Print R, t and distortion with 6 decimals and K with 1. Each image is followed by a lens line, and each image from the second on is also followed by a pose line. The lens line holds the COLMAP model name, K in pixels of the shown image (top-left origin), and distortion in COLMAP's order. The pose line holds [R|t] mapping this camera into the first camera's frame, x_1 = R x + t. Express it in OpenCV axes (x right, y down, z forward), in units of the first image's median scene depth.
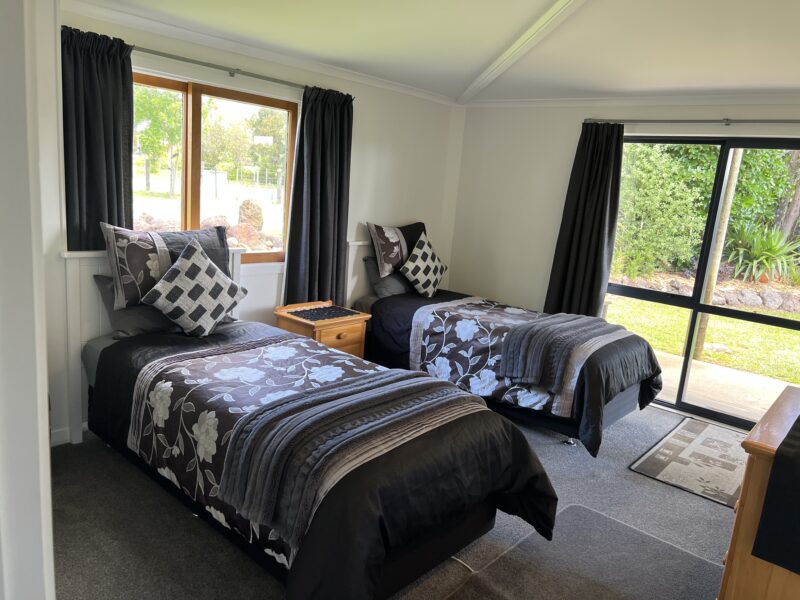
lens RADIAL K [[609.3, 0, 395.4], [0, 609.3, 297.8], [0, 0, 1]] dist [0.062322, -0.073650]
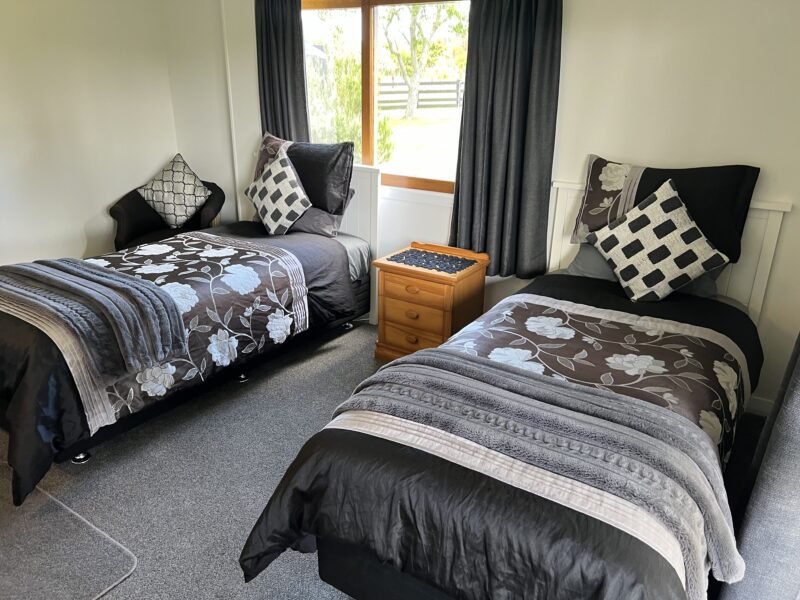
lens RADIAL K [[609.3, 0, 395.4], [0, 609.3, 297.8], [0, 0, 1]] dist [0.062322, -0.073650]
pose [[0.120261, 0.262416, -0.957431, 0.582106], [-0.195529, 0.951801, 0.236313, -0.096655], [0.973296, 0.158786, 0.165775, 0.745846]]
